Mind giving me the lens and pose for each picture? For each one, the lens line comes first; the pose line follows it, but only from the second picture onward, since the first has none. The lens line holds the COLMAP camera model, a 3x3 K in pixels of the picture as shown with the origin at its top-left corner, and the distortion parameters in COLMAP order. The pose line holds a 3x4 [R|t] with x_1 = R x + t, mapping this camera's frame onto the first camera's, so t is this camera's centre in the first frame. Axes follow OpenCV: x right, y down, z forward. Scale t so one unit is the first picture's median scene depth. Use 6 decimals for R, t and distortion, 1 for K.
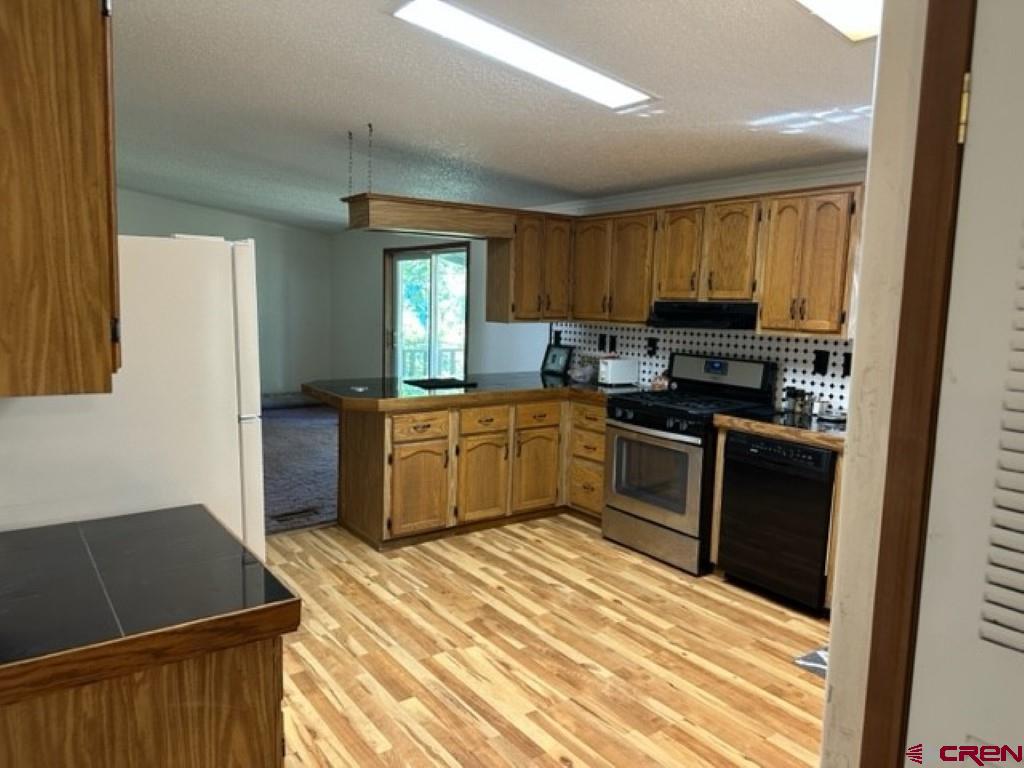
lens RADIAL K [[736.2, 0, 508.9], [0, 736.2, 389.4], [0, 0, 1]] dist [0.233196, -0.485189]
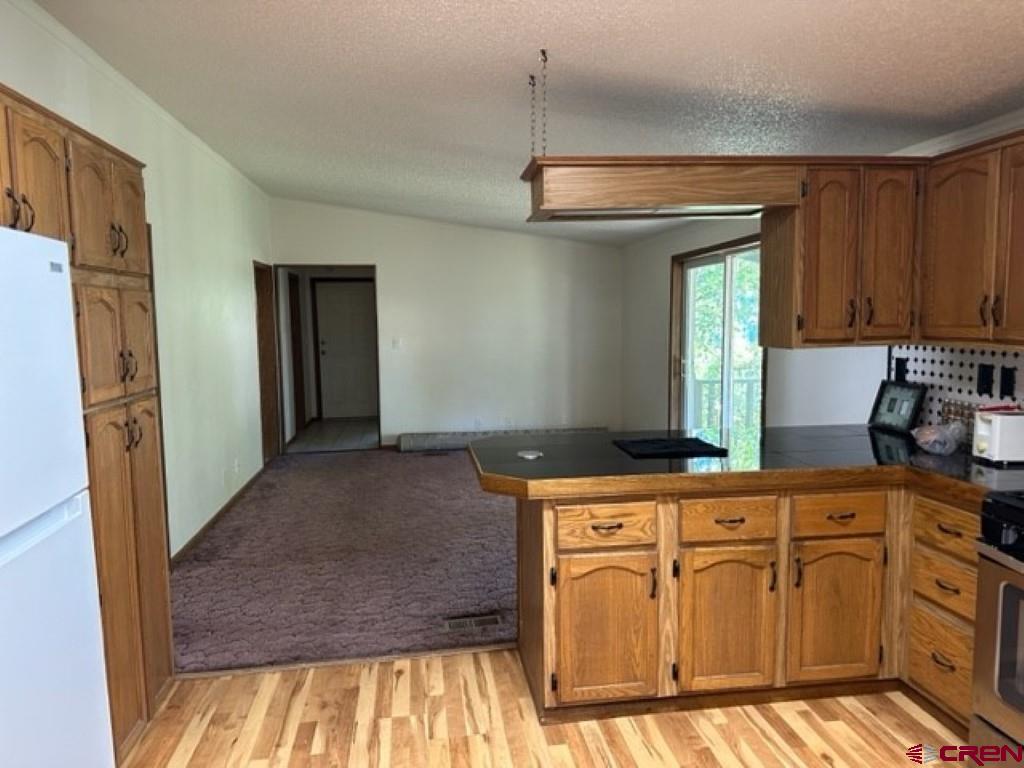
lens RADIAL K [[728.9, 0, 510.5], [0, 728.9, 389.3], [0, 0, 1]] dist [0.106802, -0.142744]
pose [[0.886757, 0.007574, -0.462174, 0.077677], [-0.020542, 0.999524, -0.023033, -0.041082], [0.461780, 0.029919, 0.886490, 0.390290]]
